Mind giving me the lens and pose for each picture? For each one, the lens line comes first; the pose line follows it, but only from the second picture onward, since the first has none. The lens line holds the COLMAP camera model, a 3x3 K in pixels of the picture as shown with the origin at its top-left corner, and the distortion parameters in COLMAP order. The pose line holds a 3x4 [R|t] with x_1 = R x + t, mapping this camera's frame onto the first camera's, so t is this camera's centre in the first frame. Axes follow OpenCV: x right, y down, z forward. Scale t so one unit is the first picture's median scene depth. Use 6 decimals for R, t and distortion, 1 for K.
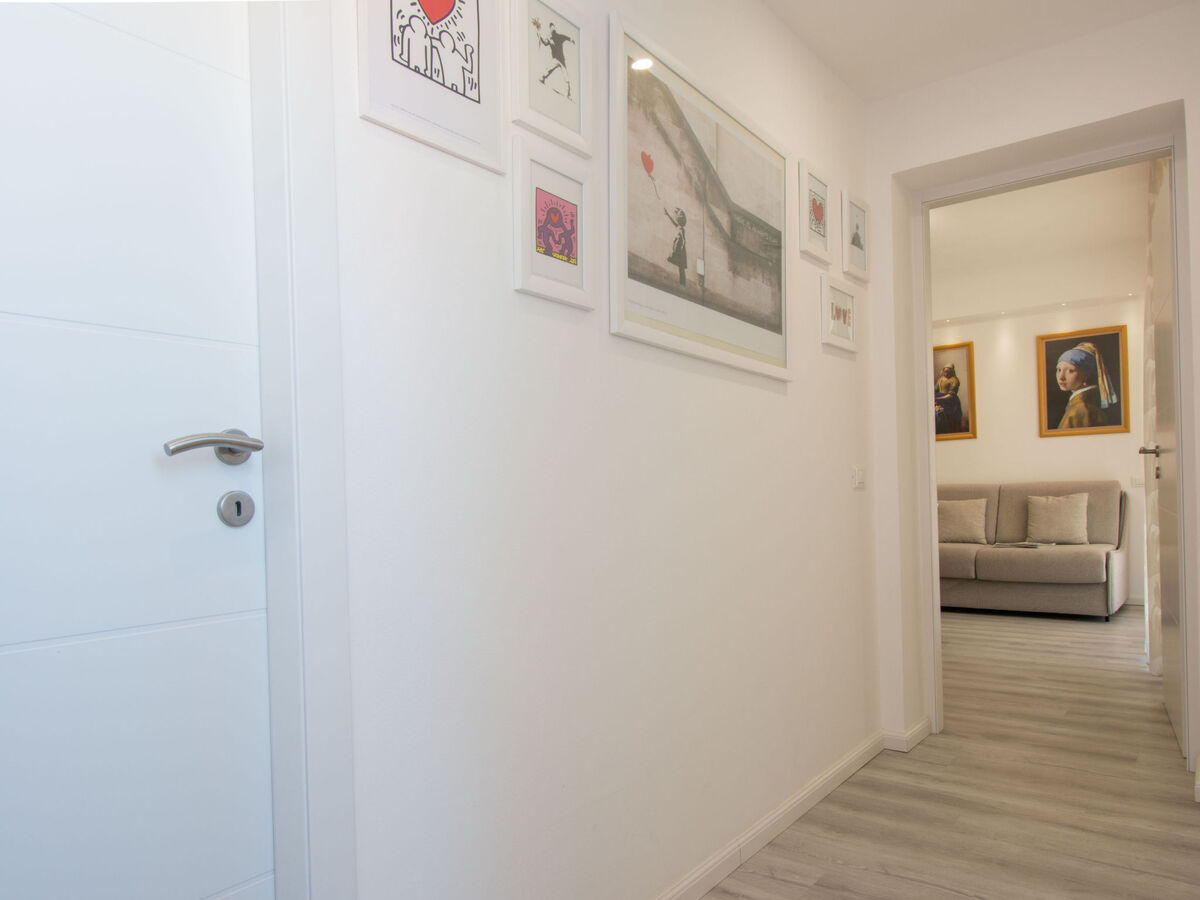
lens RADIAL K [[802.8, 0, 600.4], [0, 802.8, 470.4], [0, 0, 1]] dist [-0.000446, 0.001189]
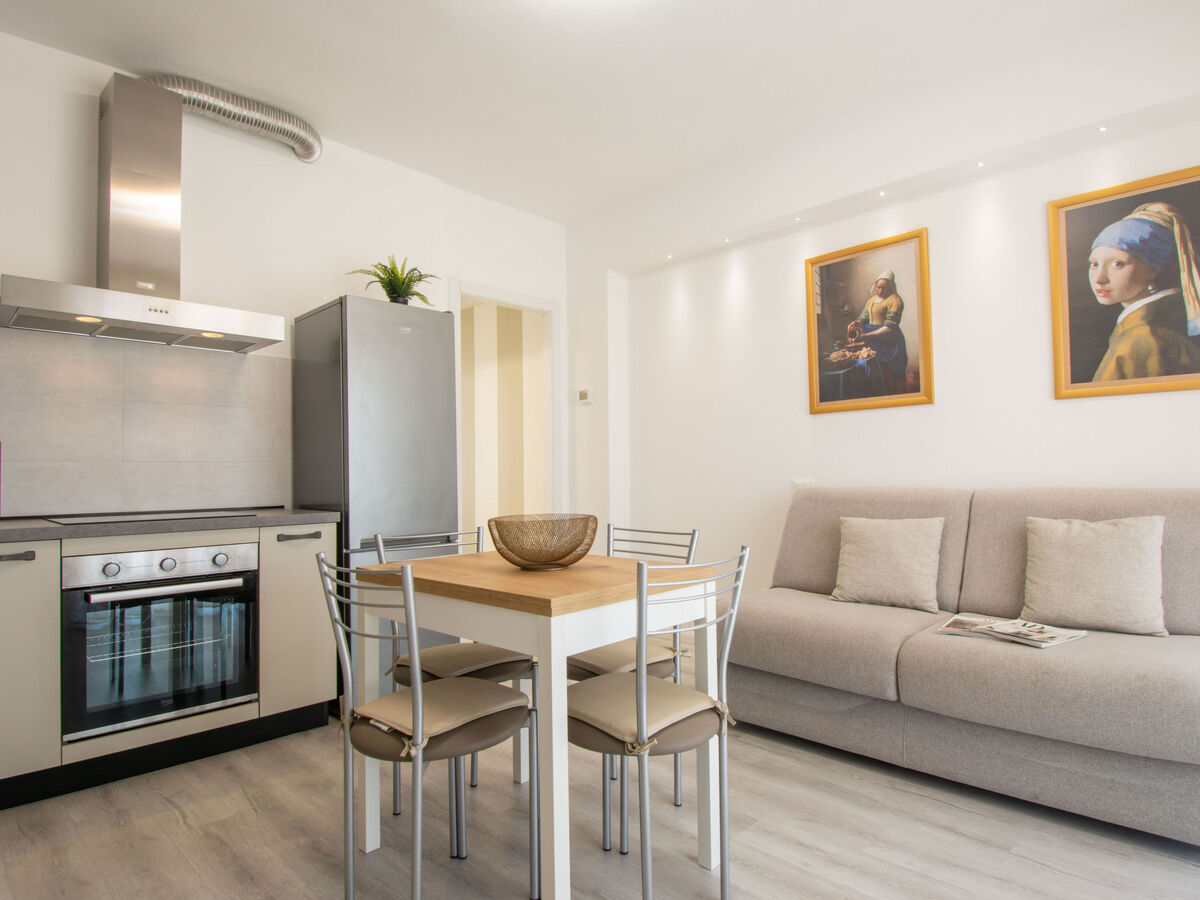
lens RADIAL K [[655.0, 0, 600.0], [0, 655.0, 450.0], [0, 0, 1]] dist [-0.030478, -0.001818]
pose [[0.992310, 0.019171, -0.122284, 0.320796], [-0.021840, 0.999551, -0.020524, 0.005304], [0.121836, 0.023037, 0.992283, 0.576447]]
